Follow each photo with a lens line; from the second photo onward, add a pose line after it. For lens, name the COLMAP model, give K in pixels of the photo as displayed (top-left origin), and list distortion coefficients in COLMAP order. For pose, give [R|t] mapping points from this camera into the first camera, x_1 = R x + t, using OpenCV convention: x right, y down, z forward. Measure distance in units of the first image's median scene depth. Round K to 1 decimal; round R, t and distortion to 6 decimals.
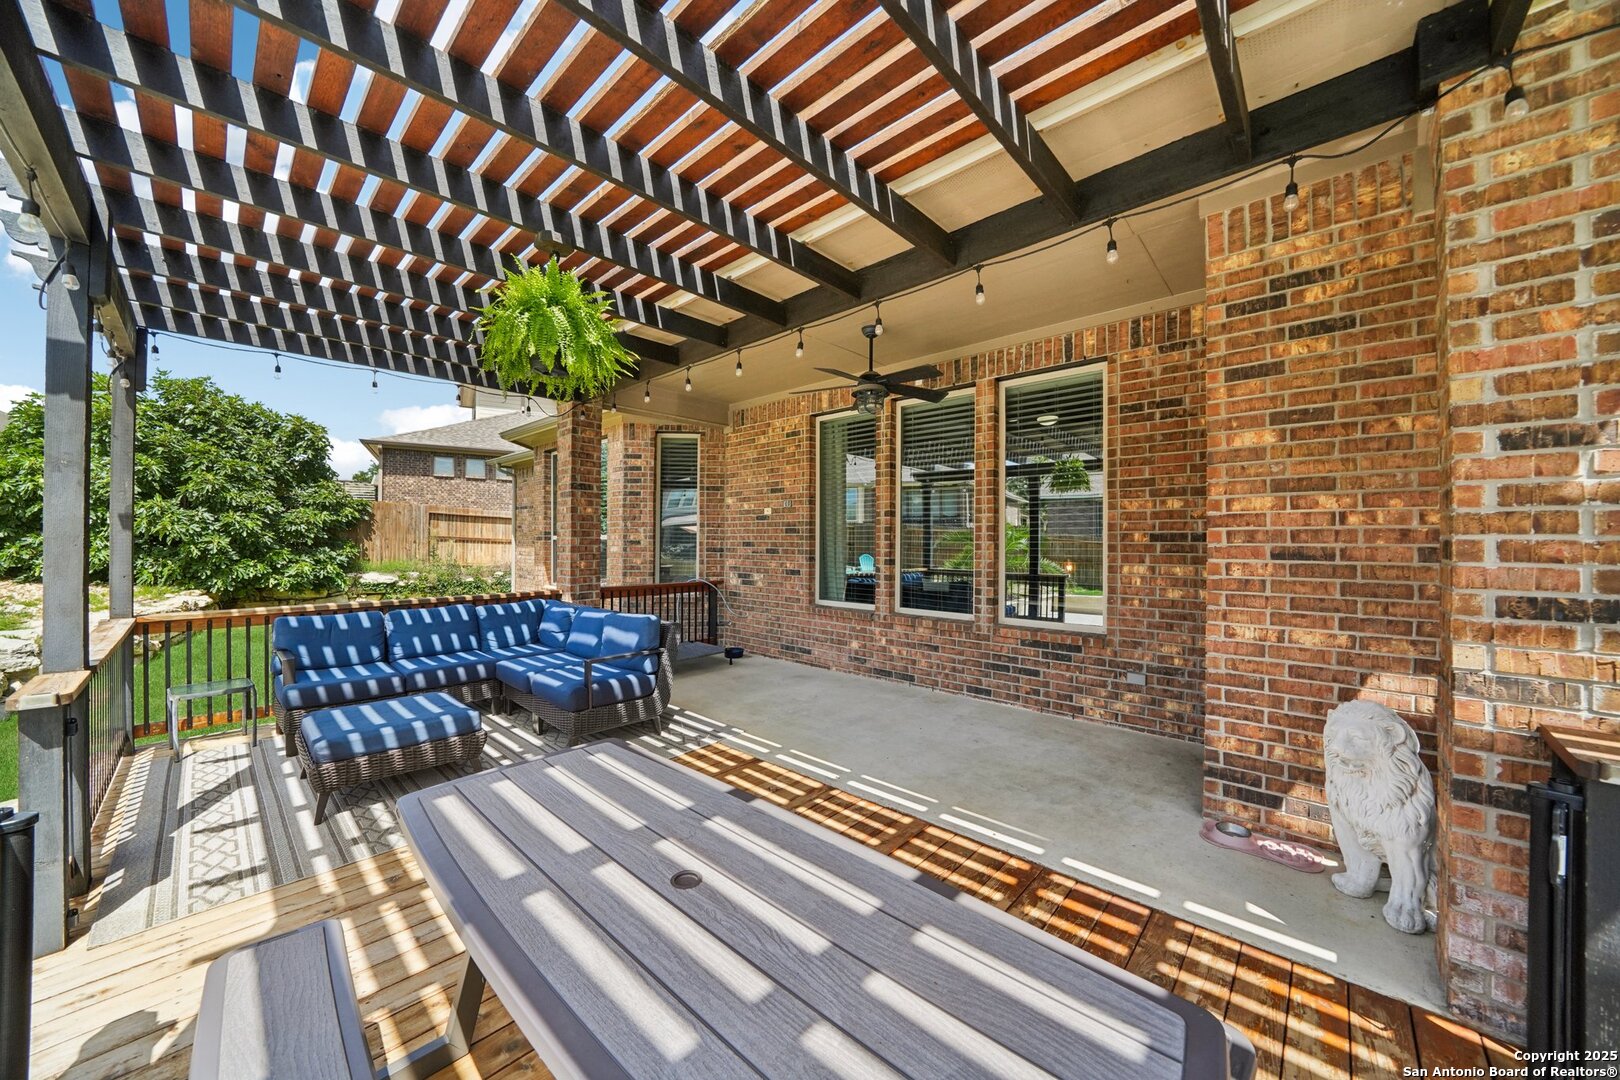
lens RADIAL K [[565.8, 0, 812.2], [0, 565.8, 539.3], [0, 0, 1]] dist [-0.001323, -0.000045]
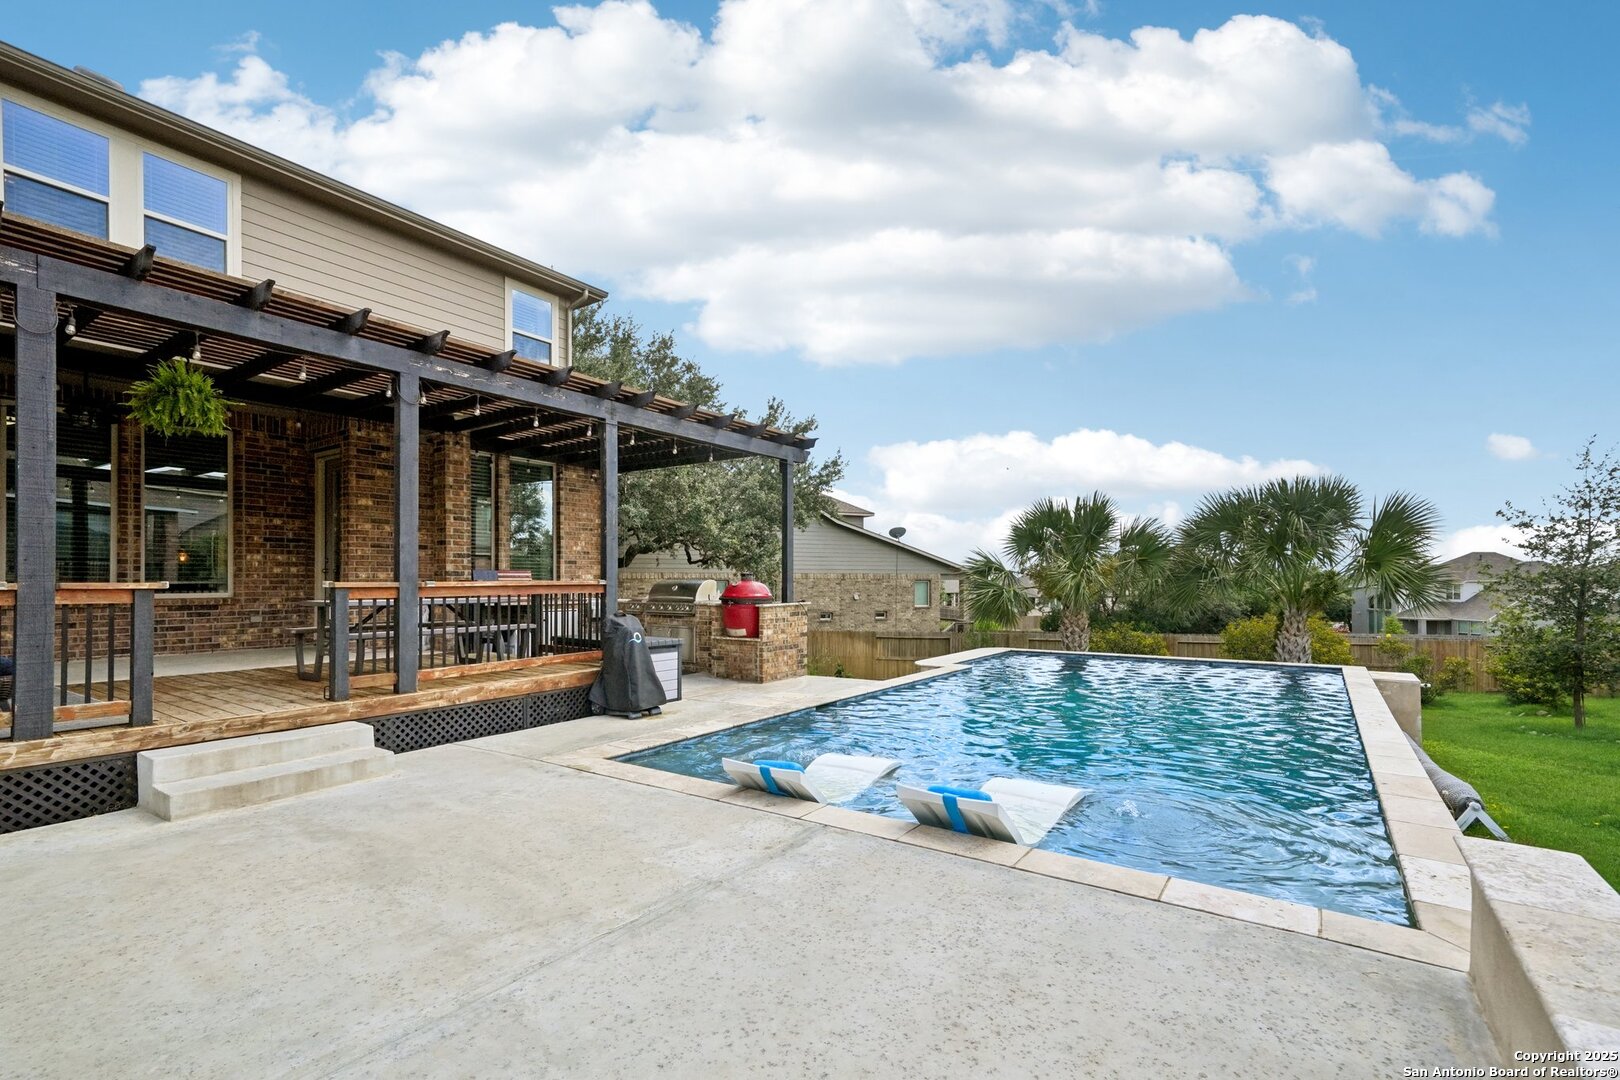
lens RADIAL K [[726.1, 0, 828.0], [0, 726.1, 582.4], [0, 0, 1]] dist [0.004188, 0.000641]
pose [[-0.146793, -0.002422, 0.989164, -1.952990], [-0.002024, 0.999996, 0.002148, 0.125222], [-0.989165, -0.001687, -0.146798, -0.431557]]
